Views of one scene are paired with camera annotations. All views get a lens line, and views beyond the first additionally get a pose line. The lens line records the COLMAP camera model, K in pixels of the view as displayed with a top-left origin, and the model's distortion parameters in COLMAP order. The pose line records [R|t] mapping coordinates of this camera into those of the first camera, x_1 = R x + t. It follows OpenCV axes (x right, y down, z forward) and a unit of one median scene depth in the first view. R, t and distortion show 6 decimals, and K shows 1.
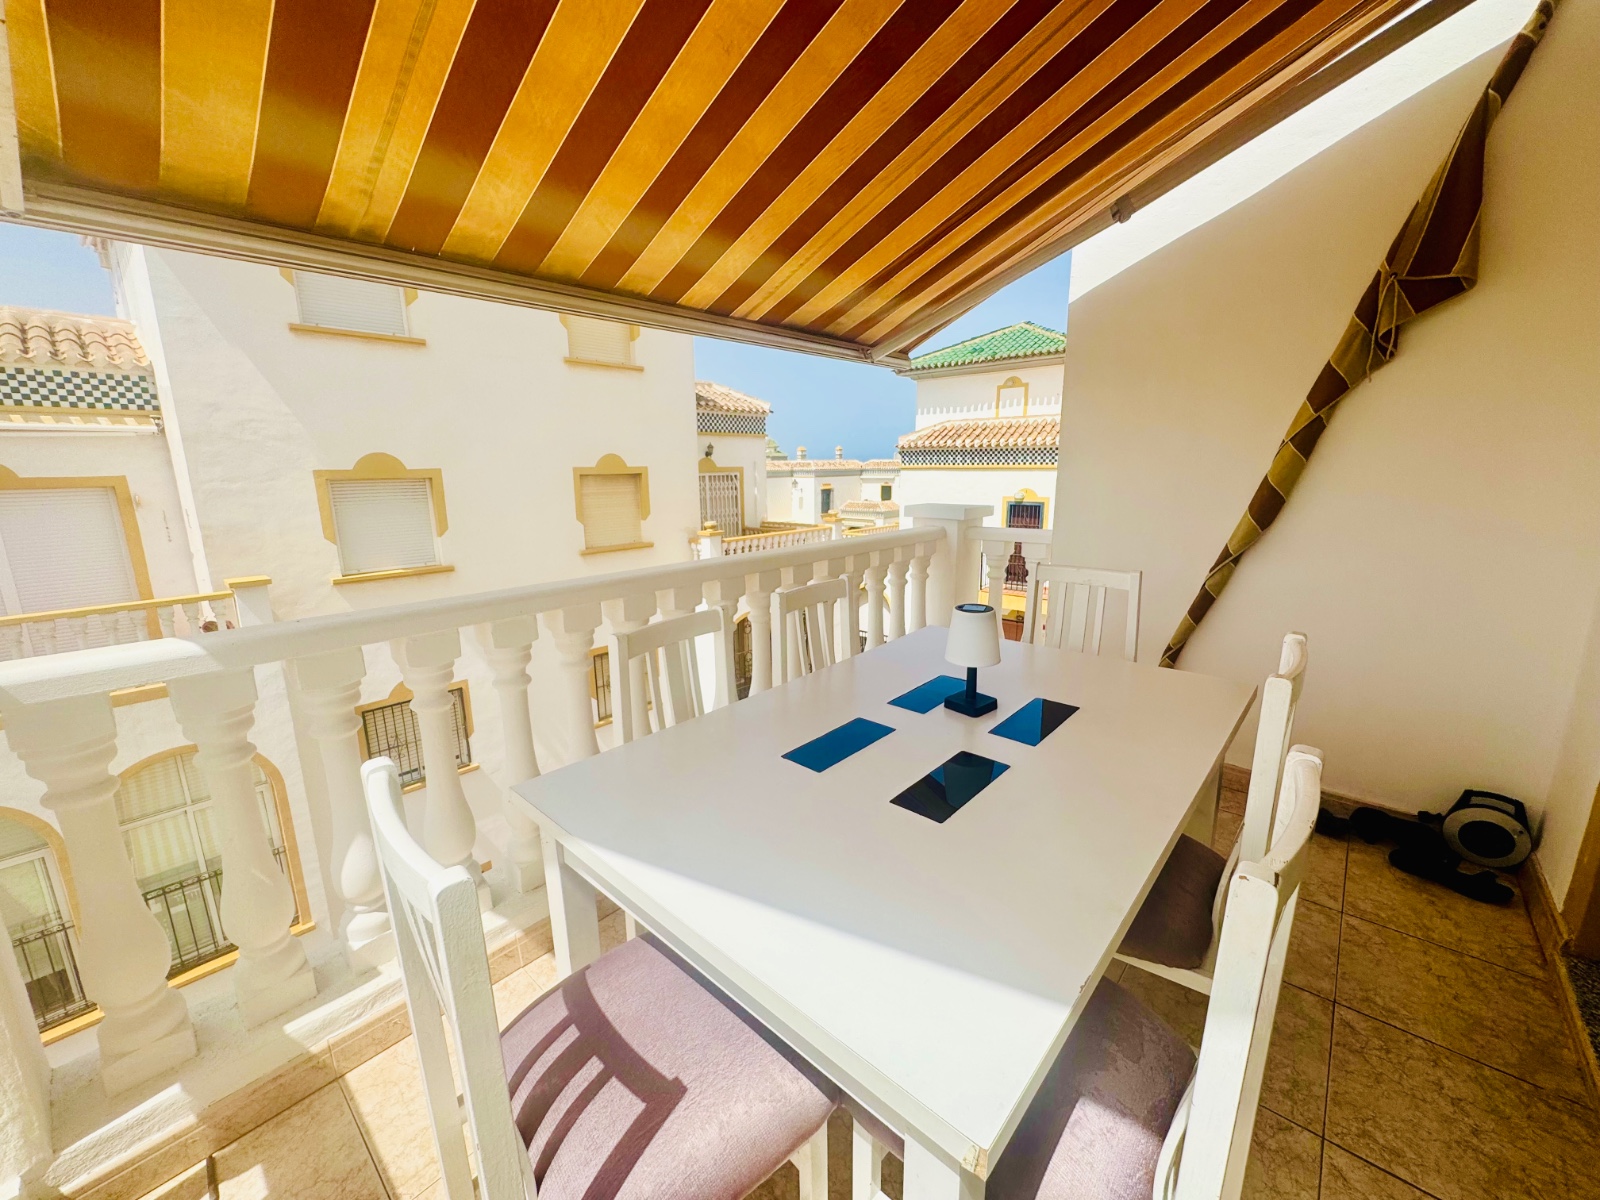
lens RADIAL K [[638.3, 0, 799.2], [0, 638.3, 599.7], [0, 0, 1]] dist [-0.000271, 0.000274]
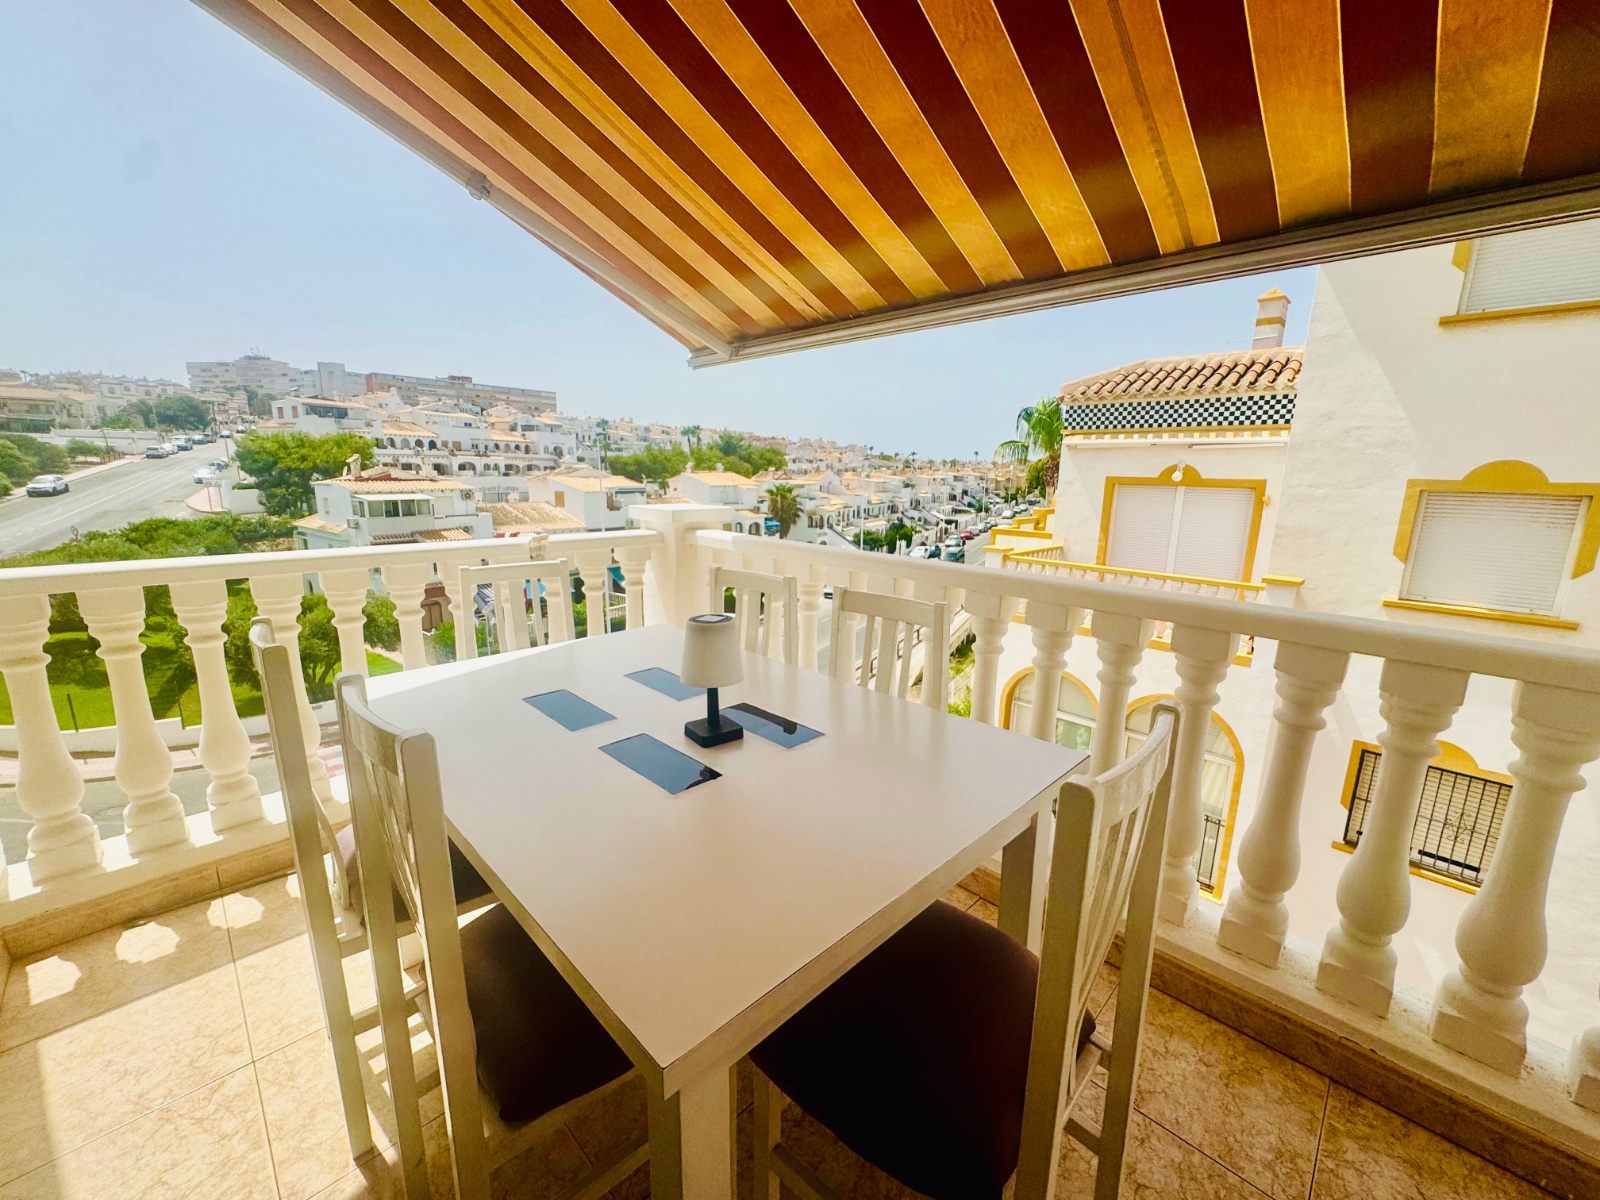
lens RADIAL K [[638.3, 0, 799.2], [0, 638.3, 599.7], [0, 0, 1]] dist [-0.000271, 0.000274]
pose [[-0.047747, 0.211422, -0.976228, 0.681243], [-0.227989, 0.949237, 0.216728, -0.139825], [0.972492, 0.232918, 0.002879, 0.687625]]
